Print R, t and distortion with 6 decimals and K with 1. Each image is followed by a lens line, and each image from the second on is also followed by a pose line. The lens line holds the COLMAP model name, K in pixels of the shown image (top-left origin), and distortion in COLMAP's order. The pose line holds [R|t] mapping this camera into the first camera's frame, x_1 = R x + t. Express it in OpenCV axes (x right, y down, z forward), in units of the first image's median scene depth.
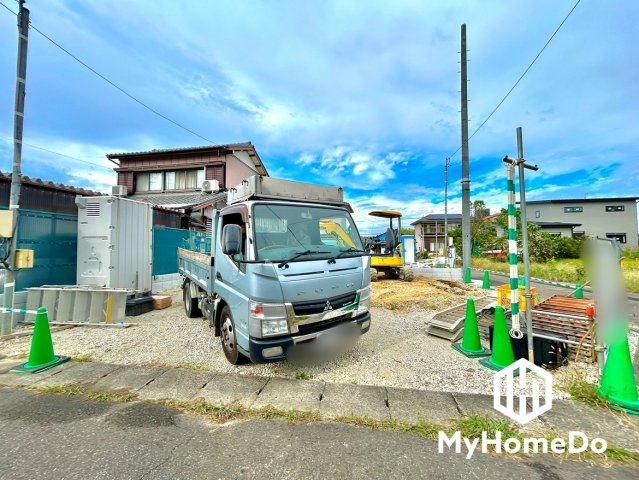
lens RADIAL K [[257.3, 0, 320.0], [0, 257.3, 239.2], [0, 0, 1]] dist [-0.000261, 0.000451]
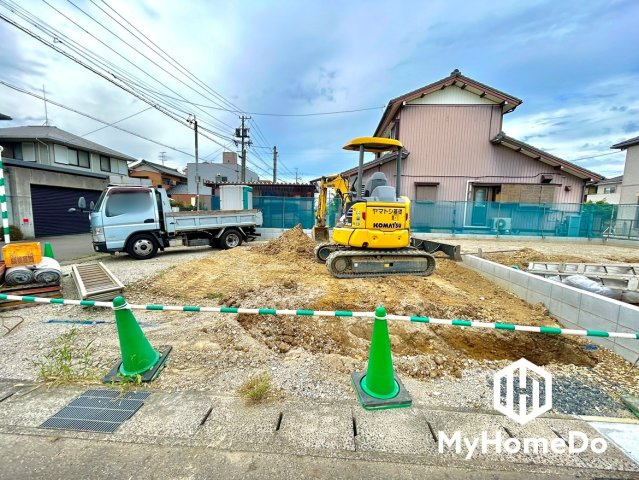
lens RADIAL K [[257.3, 0, 319.0], [0, 257.3, 238.5], [0, 0, 1]] dist [-0.000261, 0.000451]
pose [[0.111911, 0.104015, -0.988259, 0.565591], [0.018533, 0.994115, 0.106730, 0.022016], [0.993545, -0.030260, 0.109325, 0.617519]]
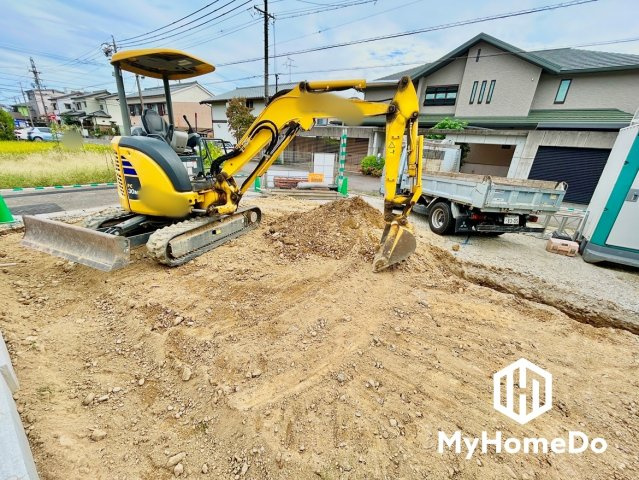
lens RADIAL K [[257.3, 0, 321.2], [0, 257.3, 240.3], [0, 0, 1]] dist [-0.000261, 0.000451]
pose [[-0.896664, -0.204225, 0.392792, -0.114226], [-0.078064, 0.946276, 0.313795, 0.006780], [-0.435774, 0.250706, -0.864435, 0.952357]]
